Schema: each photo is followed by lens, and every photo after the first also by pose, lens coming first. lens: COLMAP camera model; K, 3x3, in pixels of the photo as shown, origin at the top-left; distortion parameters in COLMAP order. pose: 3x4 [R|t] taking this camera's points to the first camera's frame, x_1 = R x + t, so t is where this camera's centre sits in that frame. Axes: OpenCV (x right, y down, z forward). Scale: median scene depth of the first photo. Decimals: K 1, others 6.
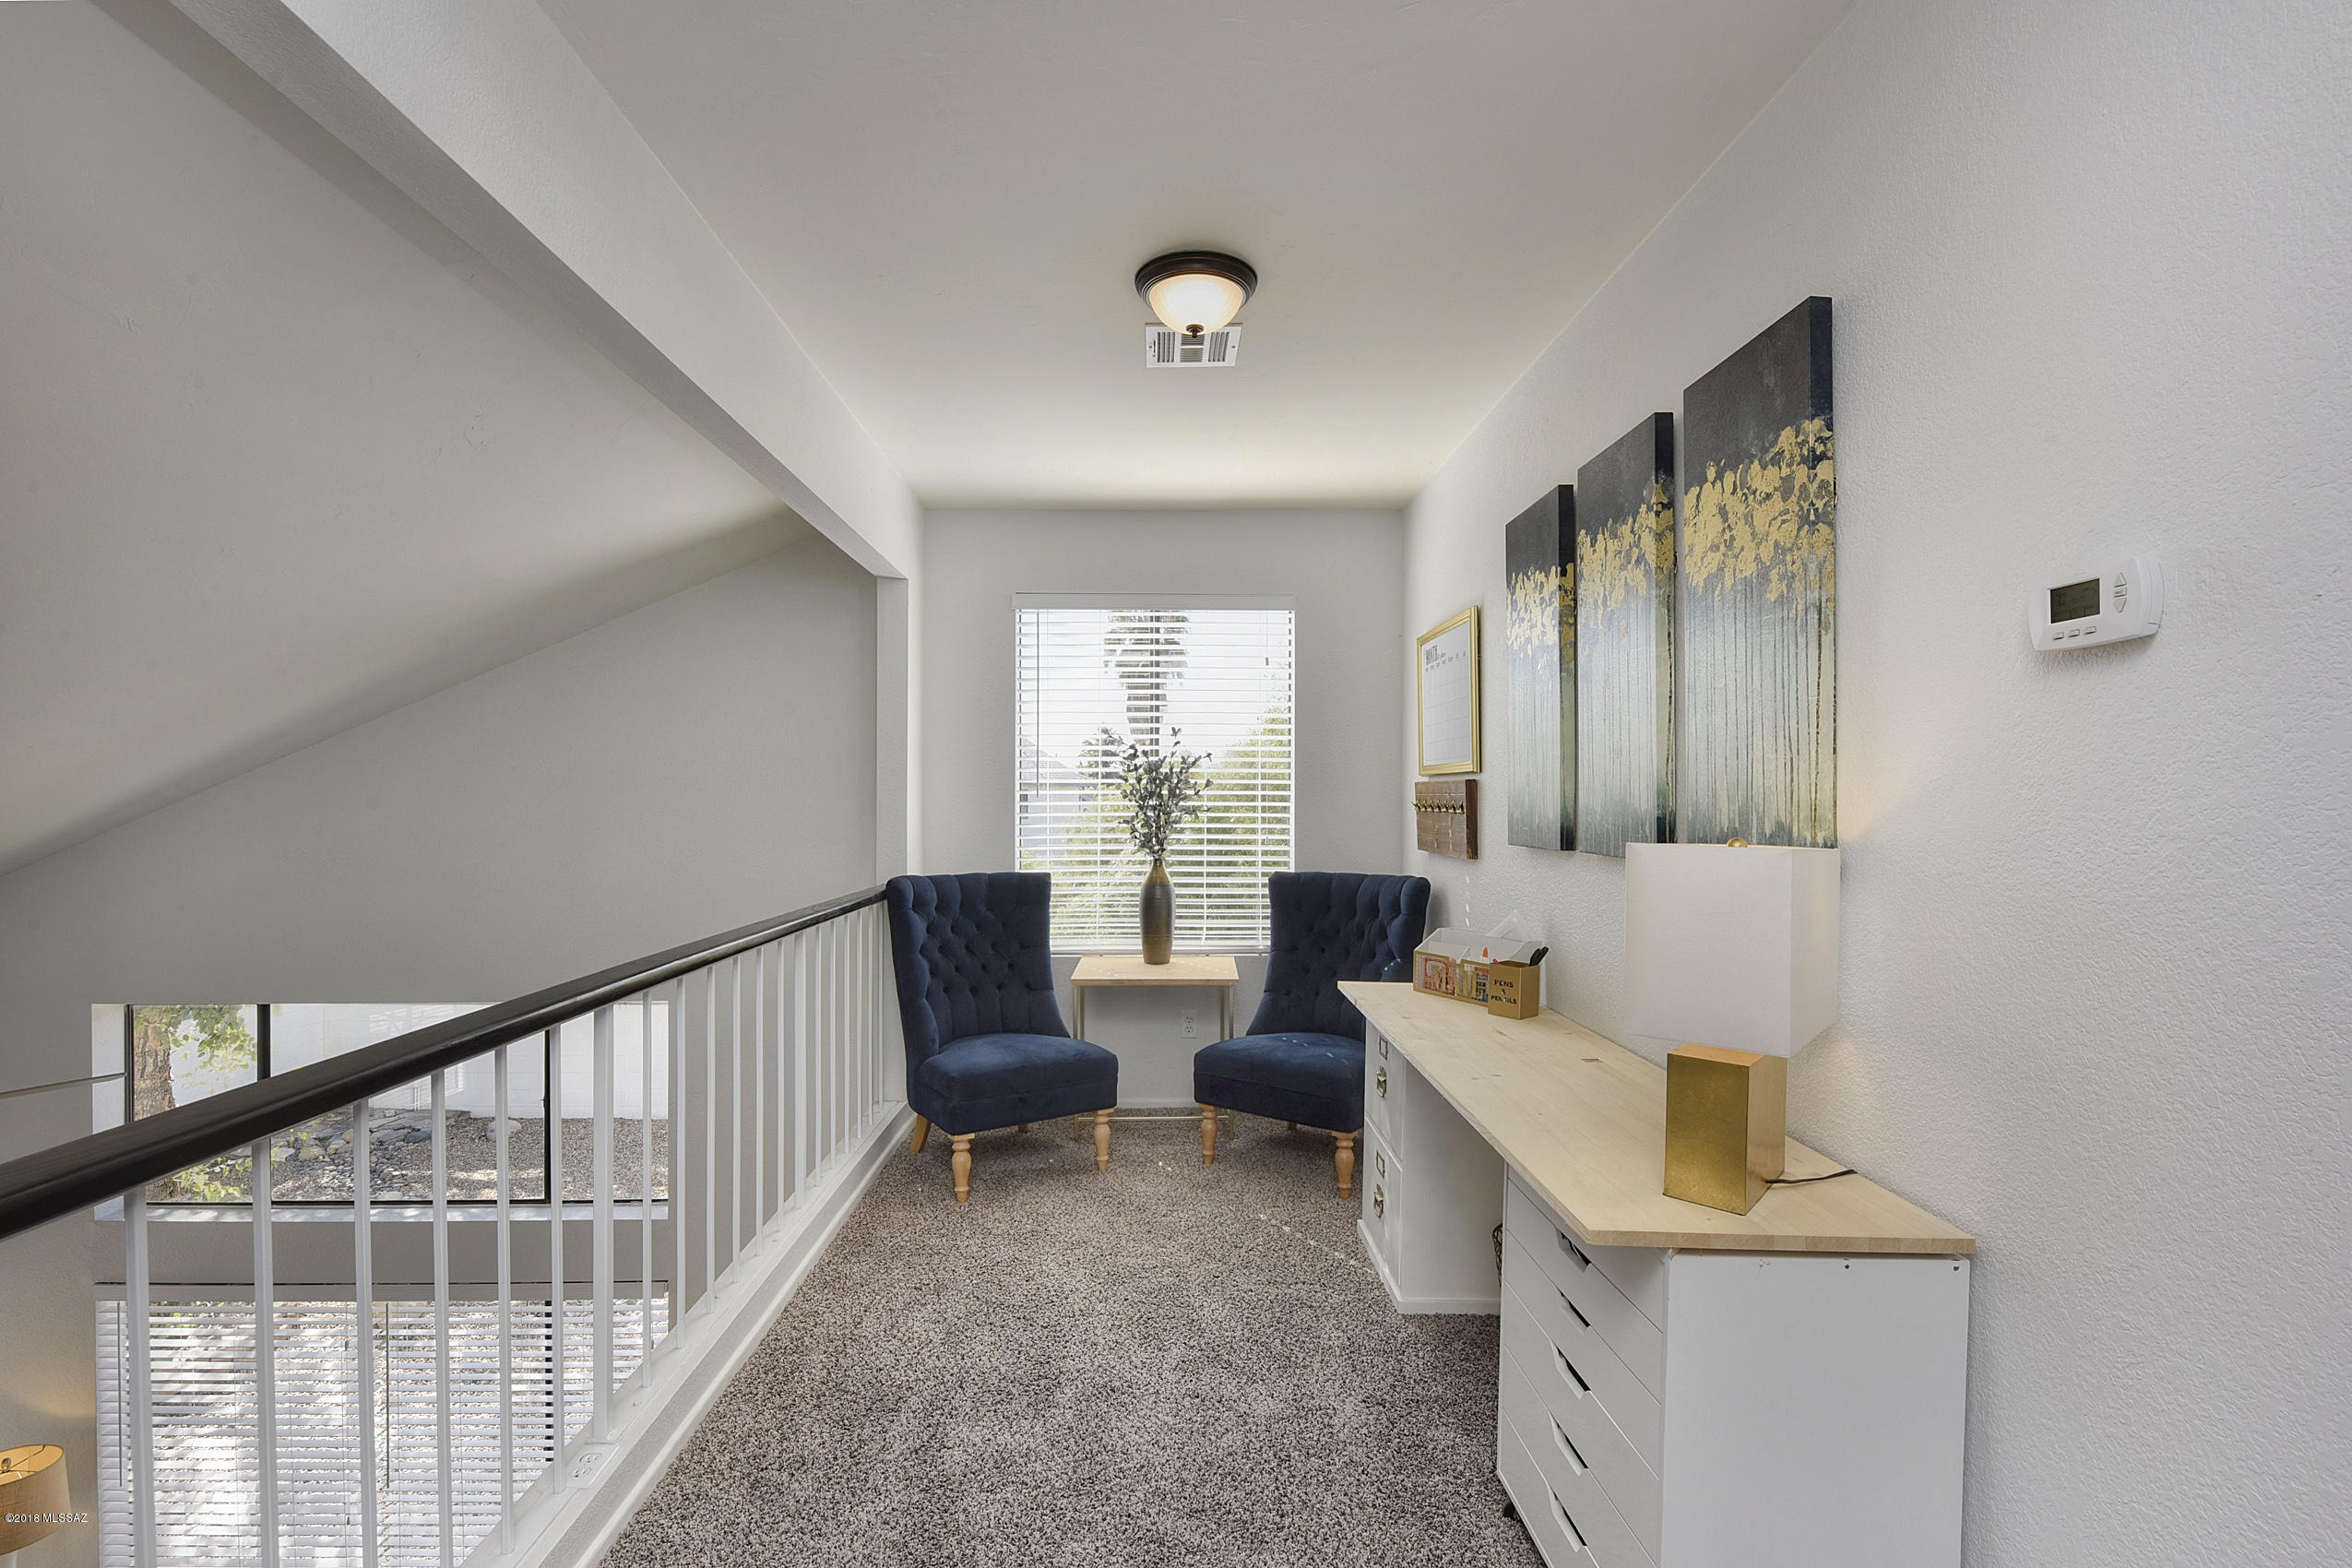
lens RADIAL K [[1078.4, 0, 1236.9], [0, 1078.4, 797.0], [0, 0, 1]] dist [-0.000672, -0.017327]
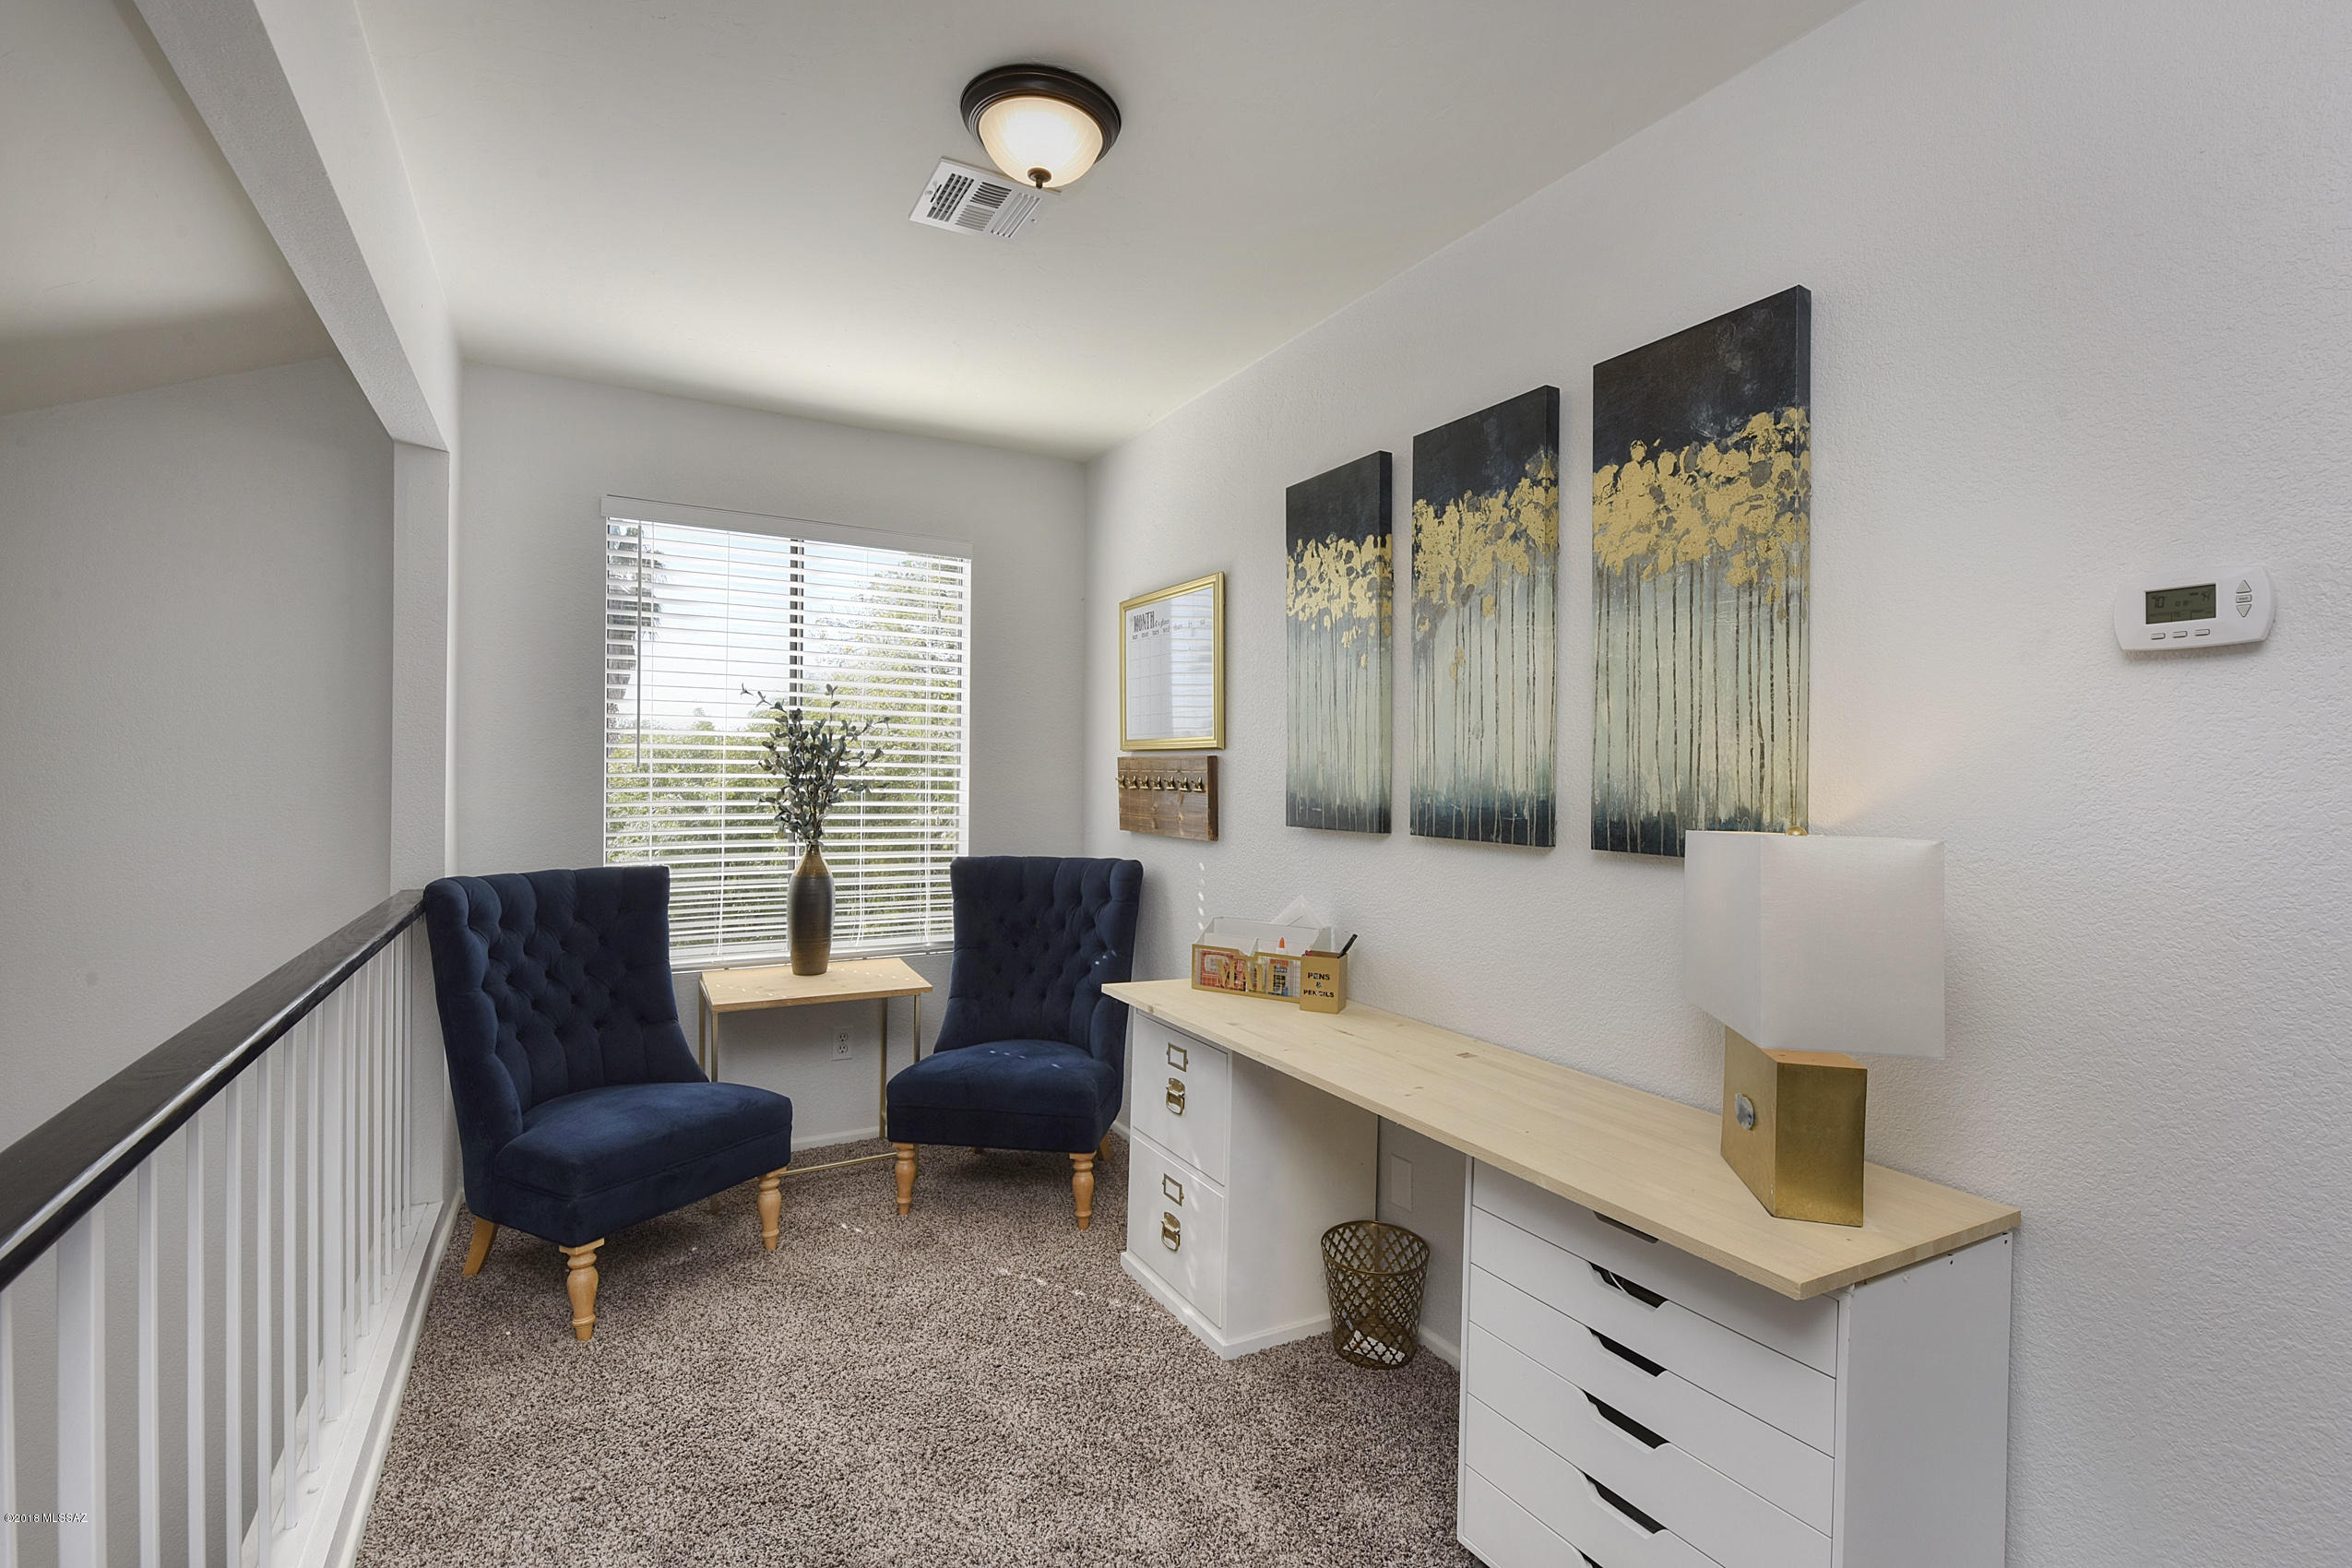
lens RADIAL K [[1034.2, 0, 1242.3], [0, 1034.2, 774.8], [0, 0, 1]] dist [0.001048, -0.010239]
pose [[0.883559, 0.011839, 0.468171, -0.208424], [-0.013543, 0.999908, 0.000272, -0.000595], [-0.468125, -0.006581, 0.883638, 0.216312]]
